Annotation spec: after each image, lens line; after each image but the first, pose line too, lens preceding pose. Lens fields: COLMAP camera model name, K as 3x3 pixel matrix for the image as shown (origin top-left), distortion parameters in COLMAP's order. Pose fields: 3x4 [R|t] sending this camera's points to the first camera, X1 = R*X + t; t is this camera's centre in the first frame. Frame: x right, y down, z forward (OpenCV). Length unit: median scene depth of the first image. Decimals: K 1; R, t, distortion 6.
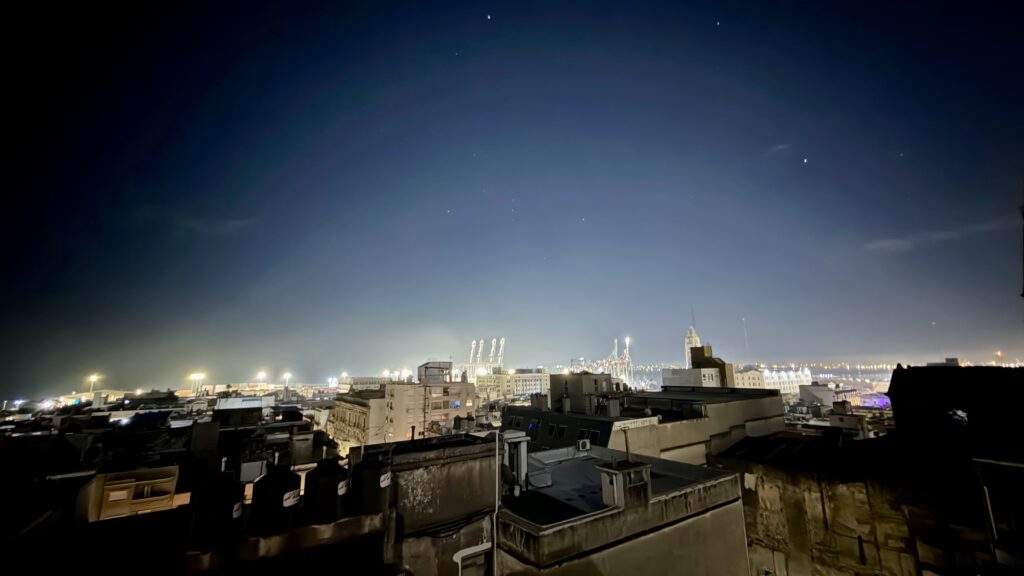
lens RADIAL K [[414.5, 0, 512.0], [0, 414.5, 288.0], [0, 0, 1]] dist [0.008766, -0.000277]
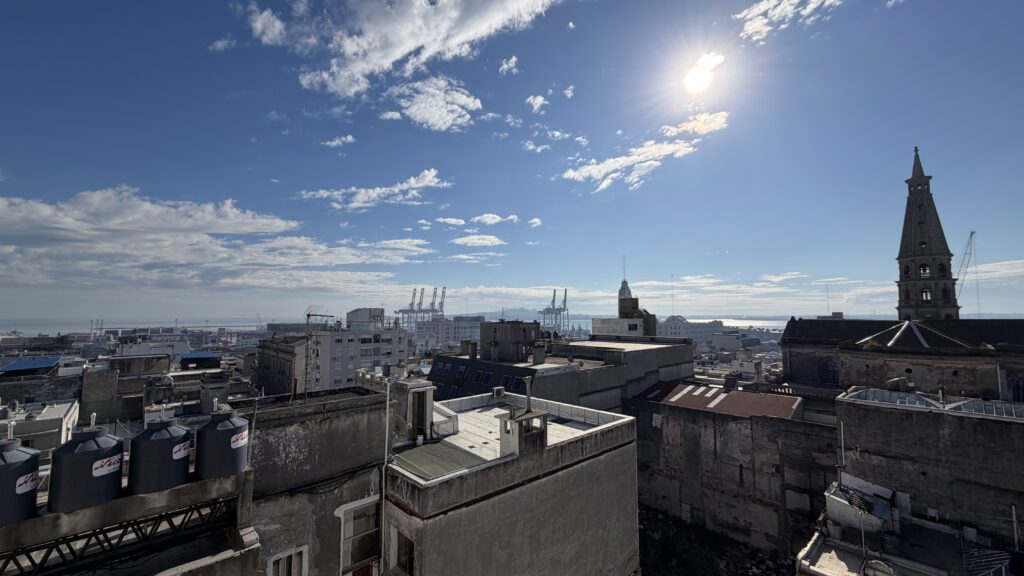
lens RADIAL K [[414.5, 0, 512.0], [0, 414.5, 288.0], [0, 0, 1]] dist [0.008766, -0.000277]
pose [[0.989903, 0.022707, 0.139914, 0.093407], [-0.039713, 0.991981, 0.119985, 0.007962], [-0.136067, -0.124330, 0.982867, 0.061148]]
